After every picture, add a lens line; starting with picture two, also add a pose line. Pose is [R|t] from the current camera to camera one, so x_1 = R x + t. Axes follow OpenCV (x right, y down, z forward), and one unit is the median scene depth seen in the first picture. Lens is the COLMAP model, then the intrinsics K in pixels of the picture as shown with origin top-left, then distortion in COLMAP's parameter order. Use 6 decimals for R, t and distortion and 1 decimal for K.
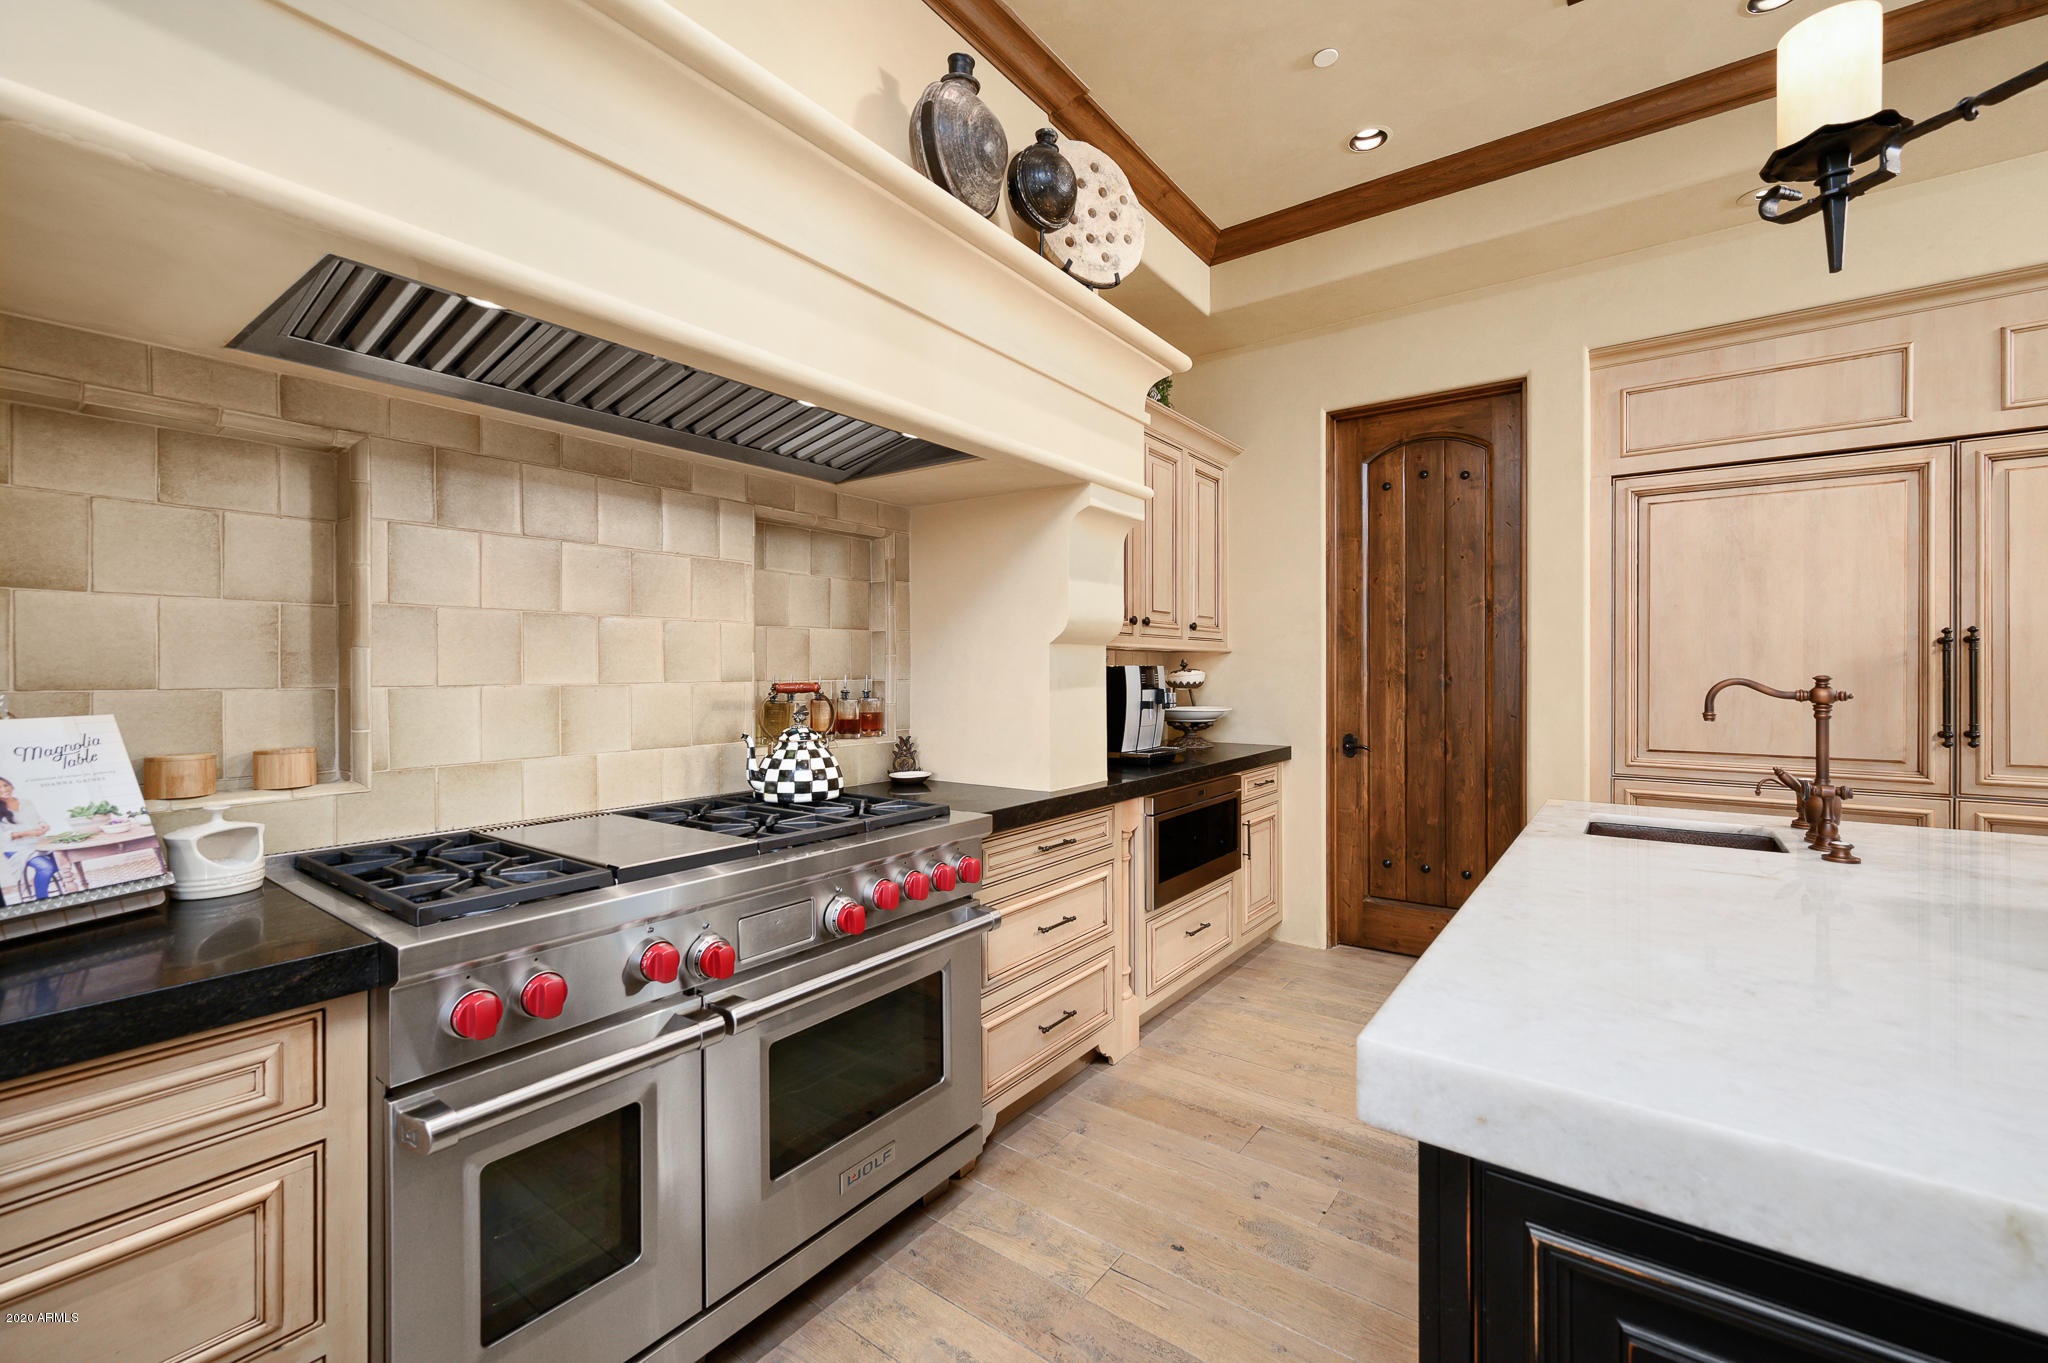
lens RADIAL K [[839.1, 0, 1028.3], [0, 839.1, 666.9], [0, 0, 1]] dist [0.001070, 0.000068]
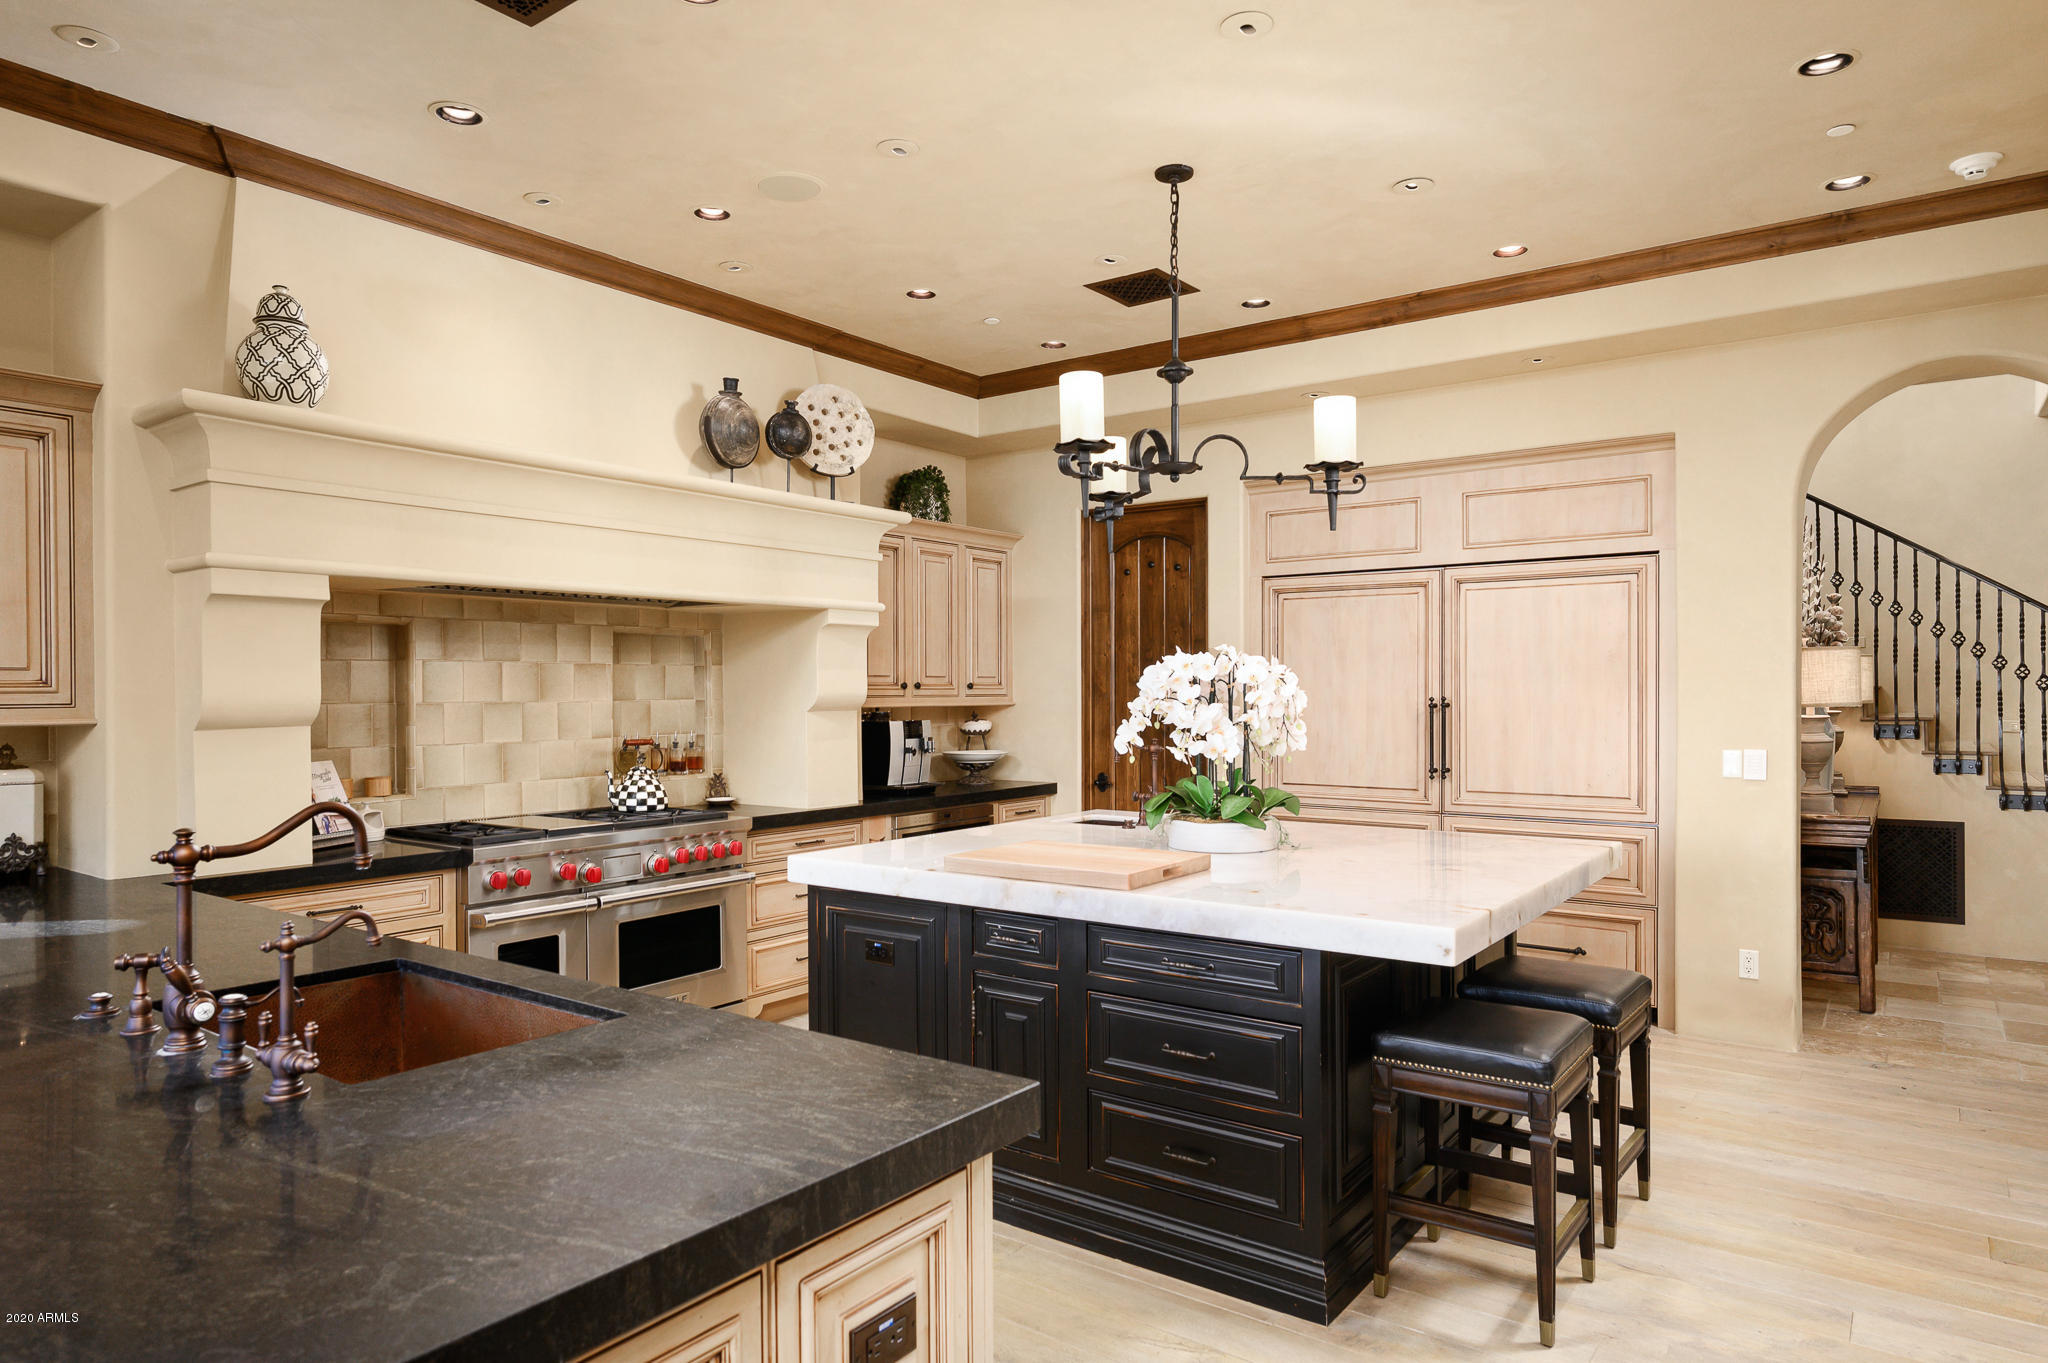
lens RADIAL K [[1208.3, 0, 1018.8], [0, 1208.3, 691.5], [0, 0, 1]] dist [0.008214, 0.000504]
pose [[0.999994, -0.002264, -0.002733, 0.430145], [0.002277, 0.999987, 0.004587, -0.075813], [0.002723, -0.004593, 0.999986, -1.234143]]
